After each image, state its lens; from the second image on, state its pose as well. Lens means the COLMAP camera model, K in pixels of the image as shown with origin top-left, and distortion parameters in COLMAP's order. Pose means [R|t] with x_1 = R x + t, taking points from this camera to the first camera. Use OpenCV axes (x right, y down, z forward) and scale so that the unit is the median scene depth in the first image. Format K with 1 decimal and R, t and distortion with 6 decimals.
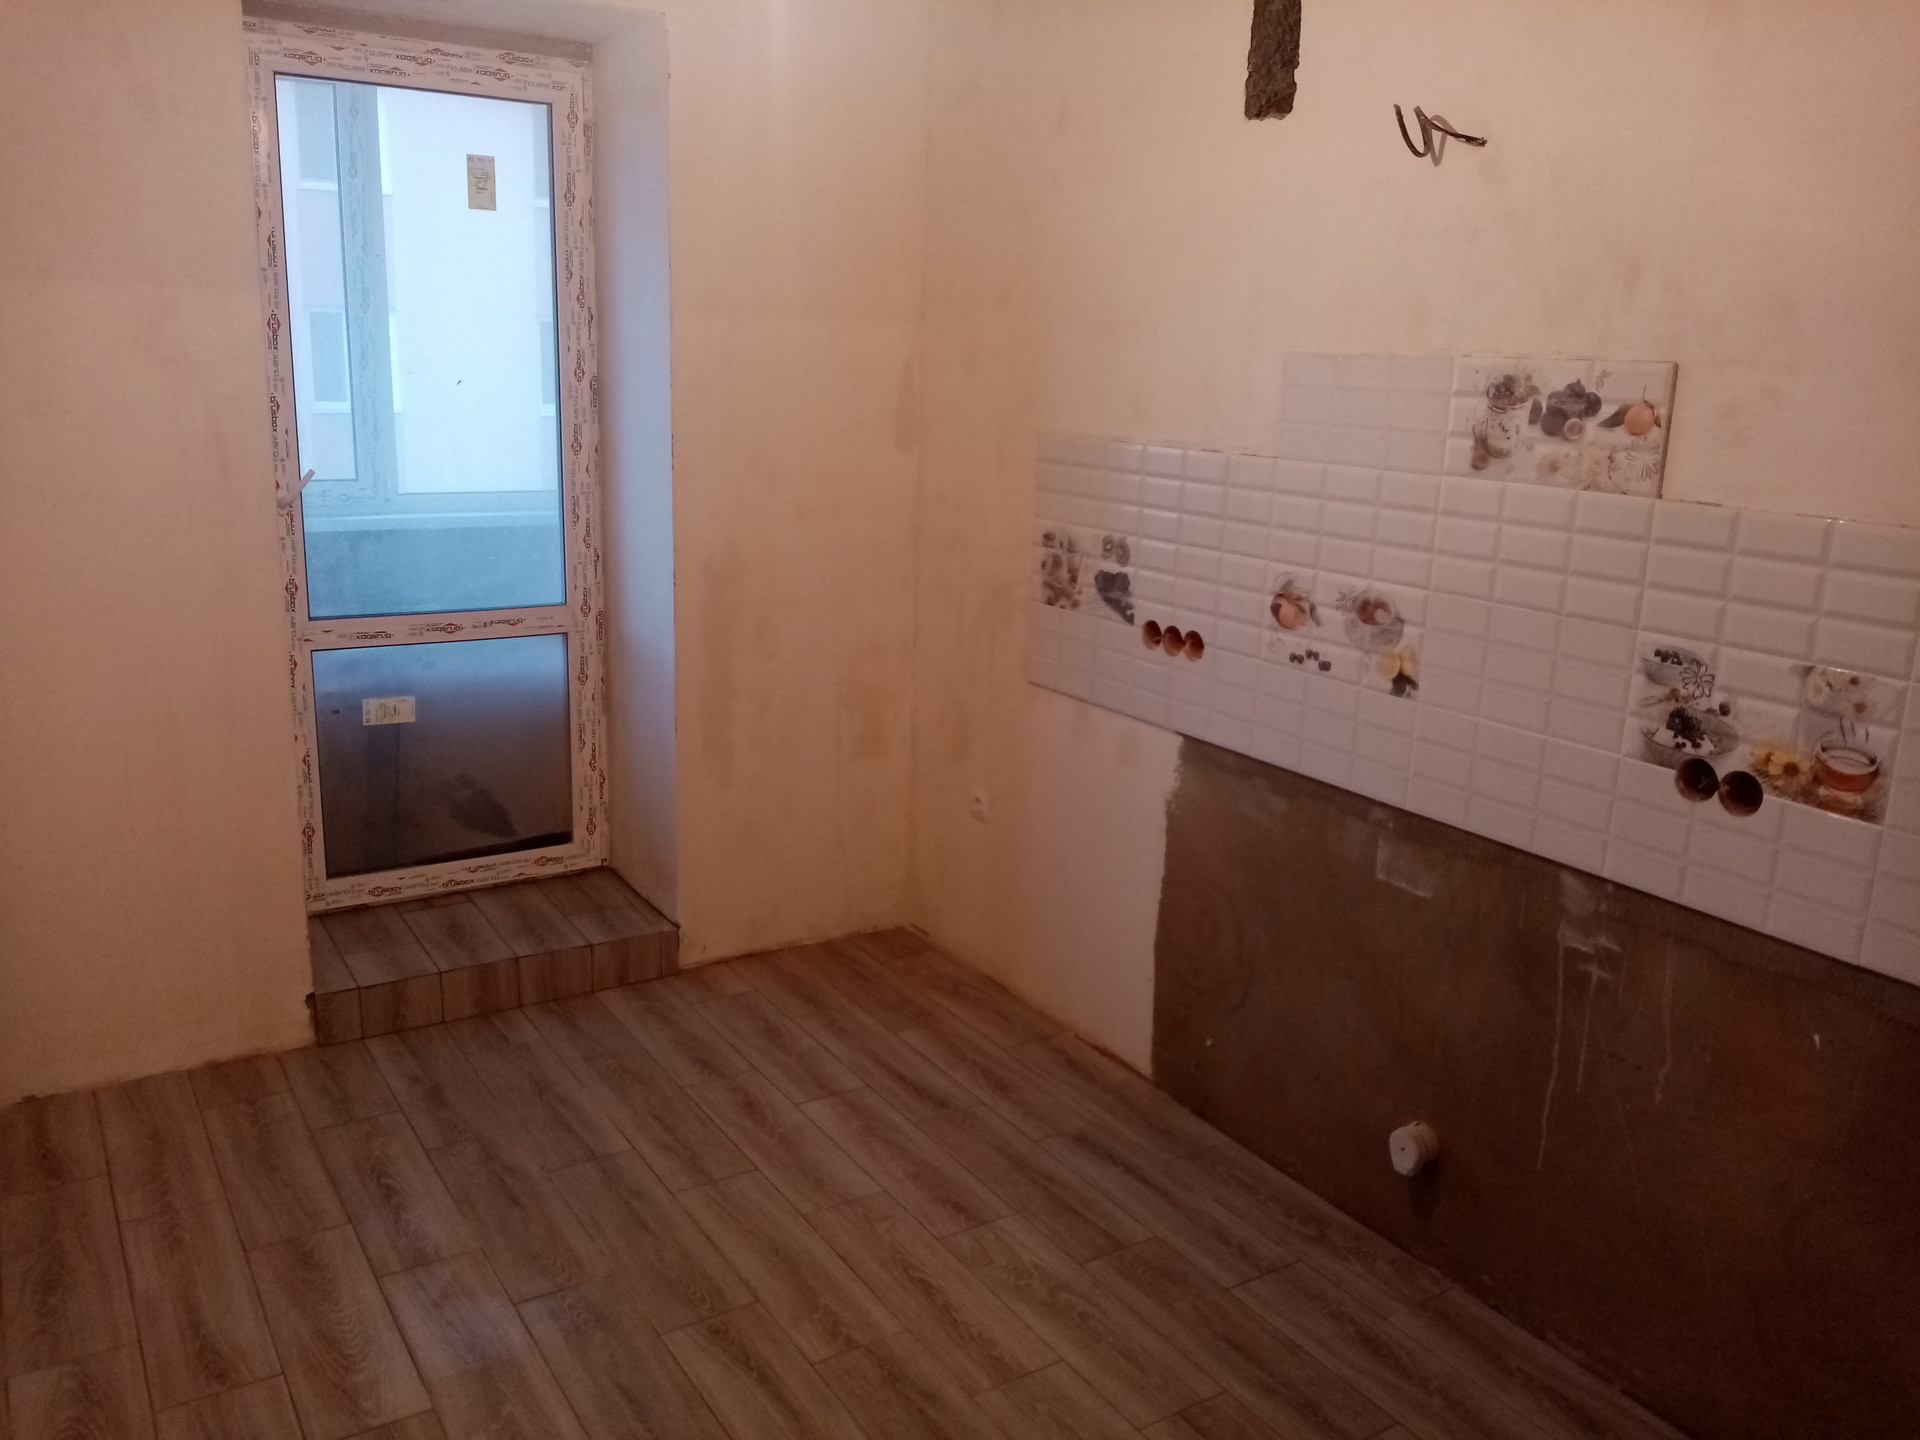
lens RADIAL K [[1502.0, 0, 963.9], [0, 1502.0, 680.7], [0, 0, 1]] dist [0.012067, -0.040228]
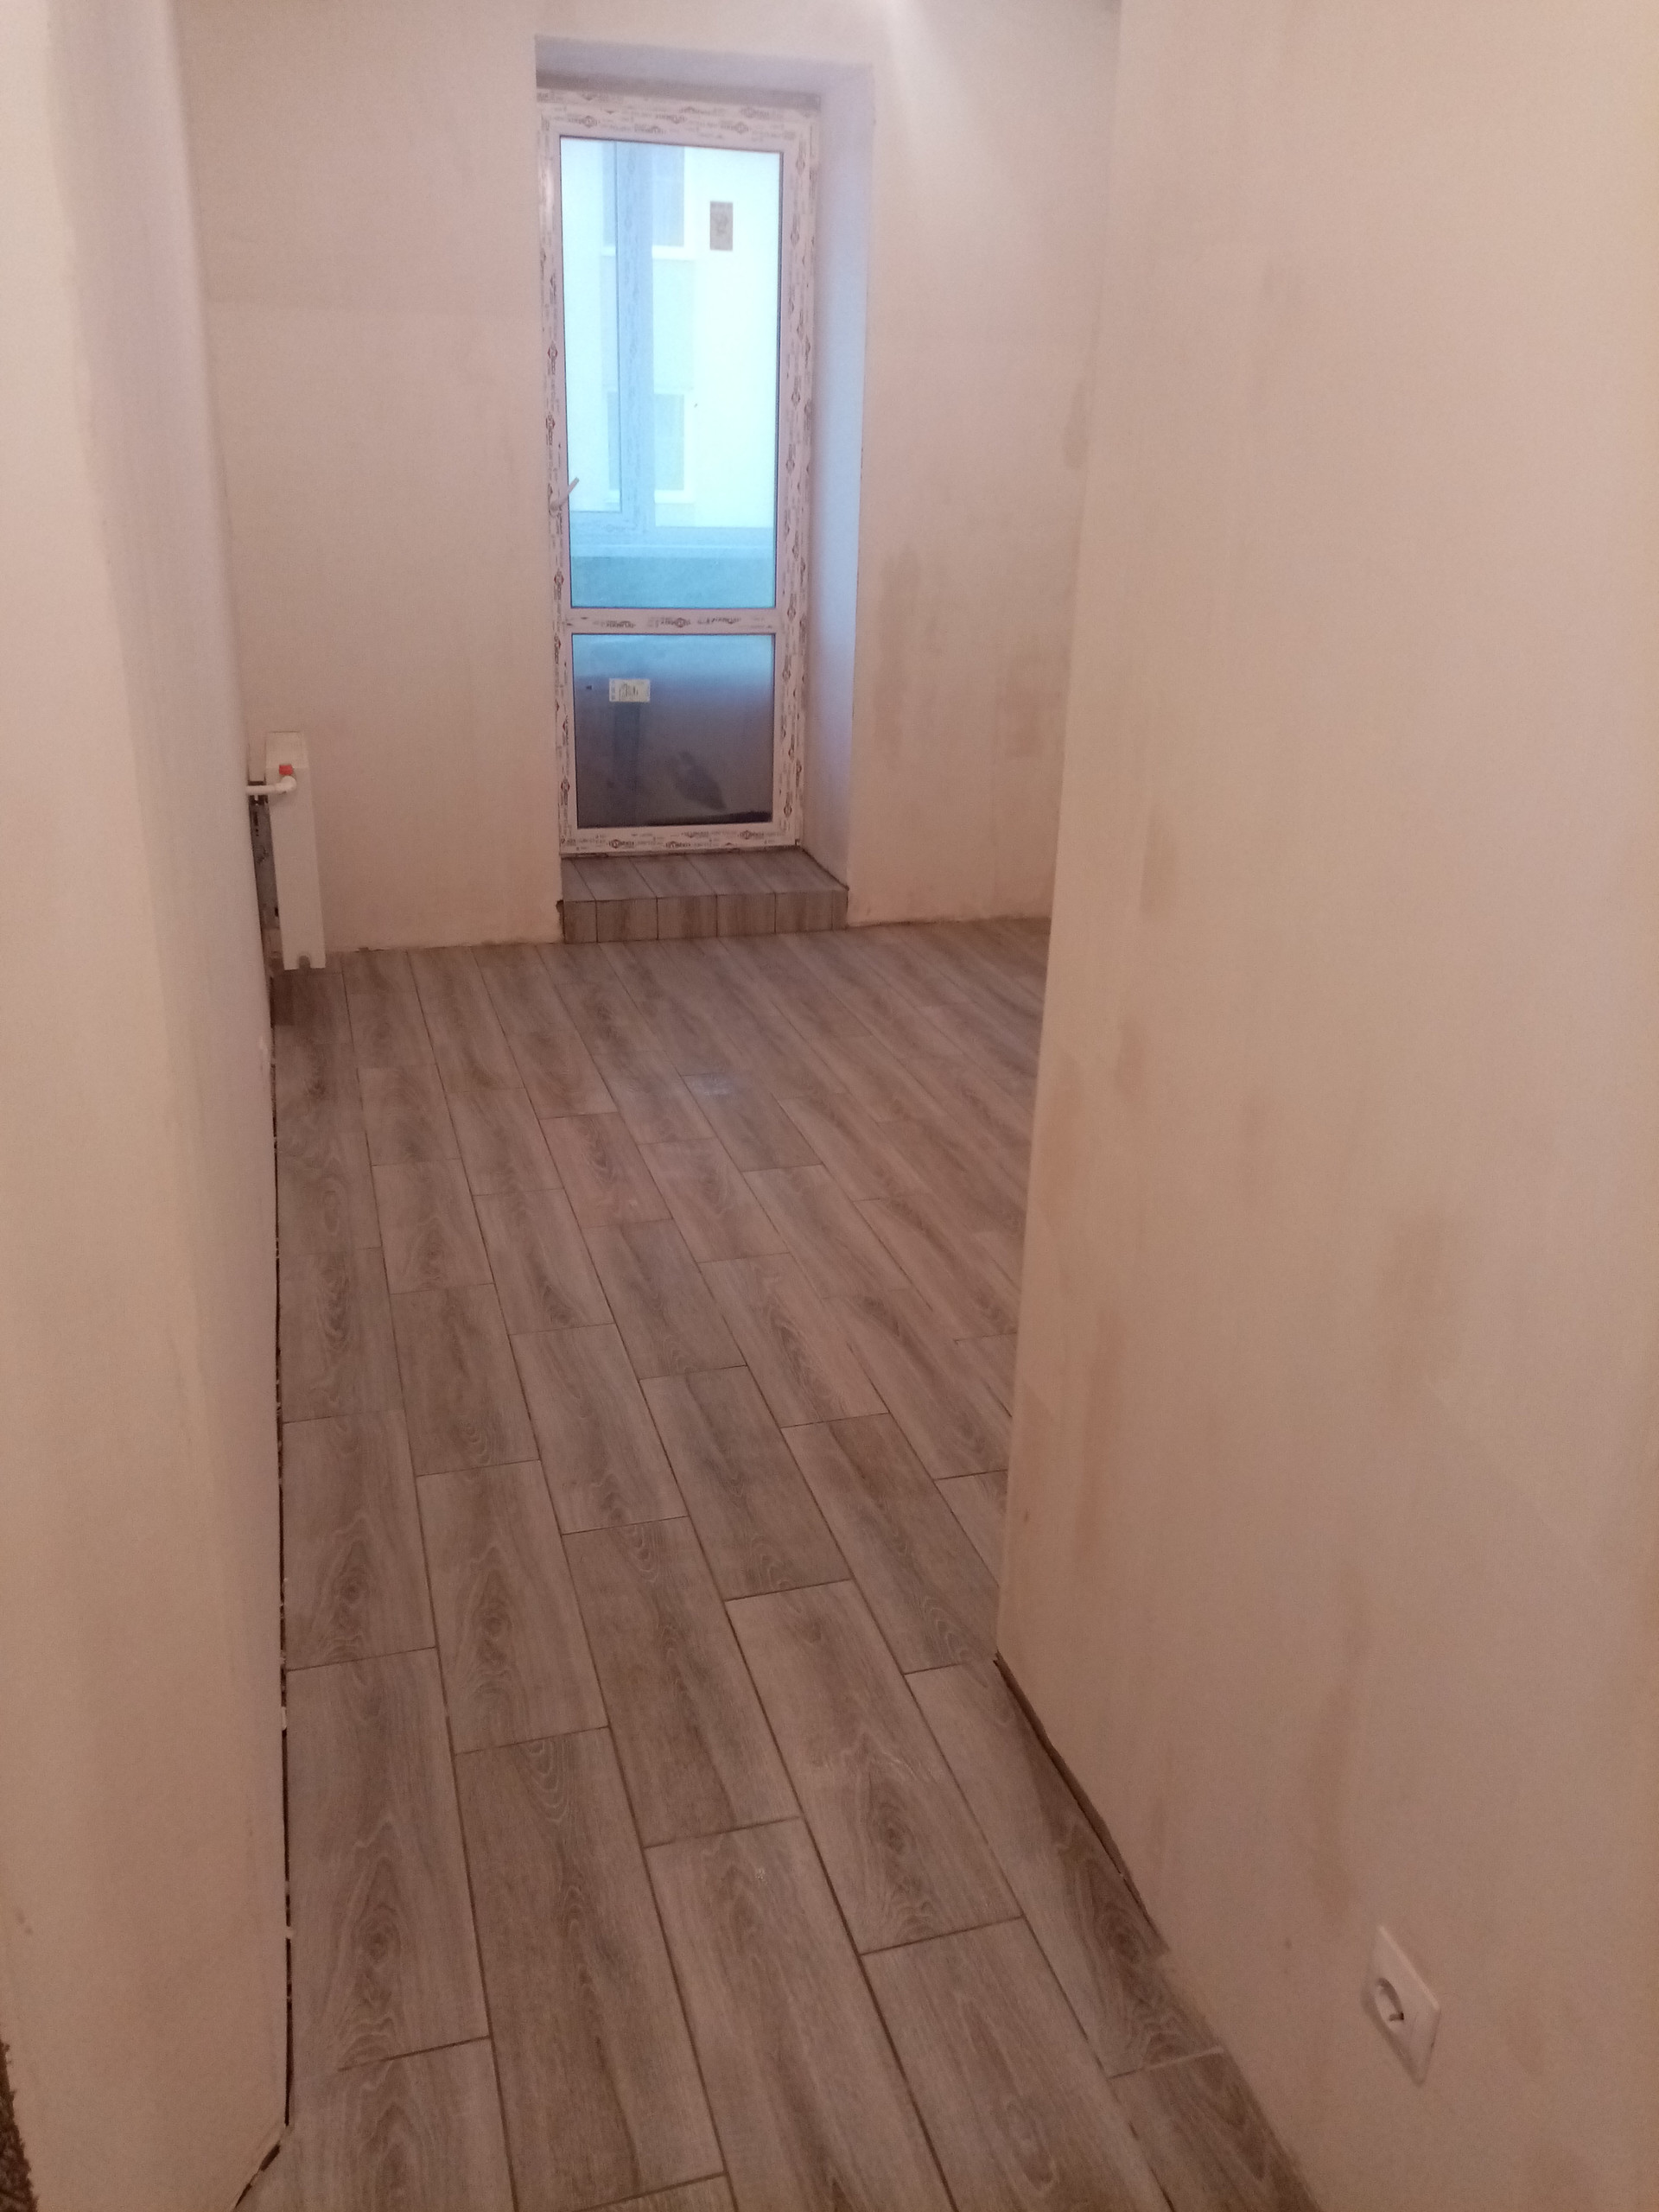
lens RADIAL K [[1701.0, 0, 829.5], [0, 1701.0, 1106.0], [0, 0, 1]] dist [0.061057, -0.172790]
pose [[0.960110, 0.101390, -0.260592, 0.173777], [-0.061795, 0.985839, 0.155894, 0.130313], [0.272708, -0.133573, 0.952780, -0.330584]]
